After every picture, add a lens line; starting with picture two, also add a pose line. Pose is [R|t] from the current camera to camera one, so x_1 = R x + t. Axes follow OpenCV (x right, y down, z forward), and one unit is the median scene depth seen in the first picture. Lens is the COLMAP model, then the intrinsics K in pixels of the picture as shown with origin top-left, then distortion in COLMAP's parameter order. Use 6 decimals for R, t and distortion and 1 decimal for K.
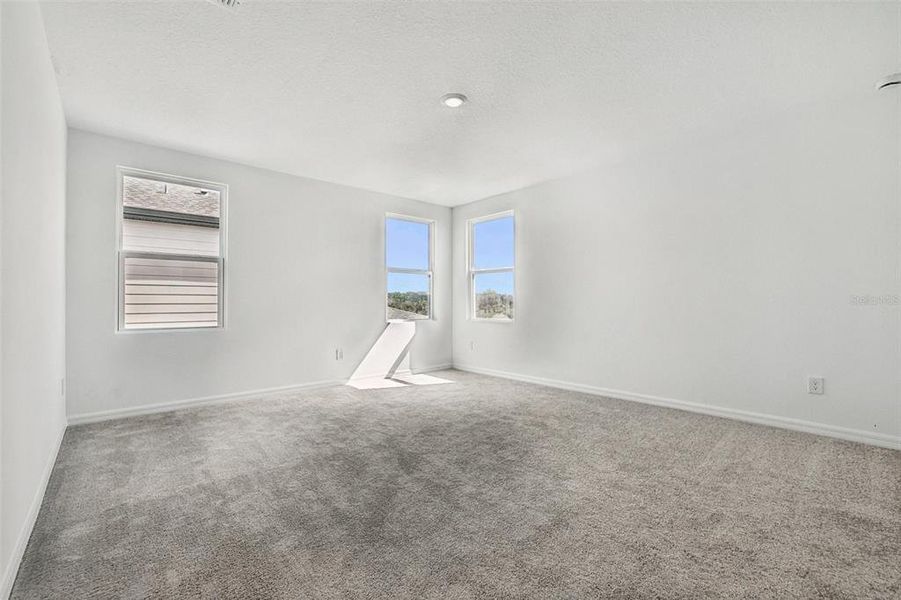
lens RADIAL K [[405.0, 0, 411.1], [0, 405.0, 303.1], [0, 0, 1]] dist [-0.026962, 0.000293]
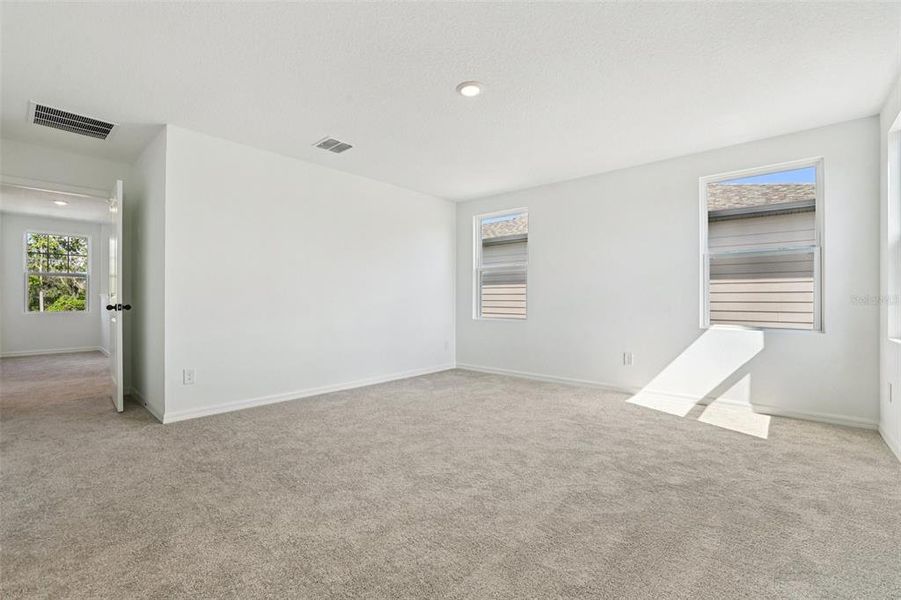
lens RADIAL K [[377.6, 0, 450.5], [0, 377.6, 300.0], [0, 0, 1]] dist [-0.018345, 0.000251]
pose [[0.186636, 0.002738, -0.982425, 0.661662], [-0.005909, 0.999981, 0.001665, -0.002351], [0.982411, 0.005495, 0.186649, 0.536148]]
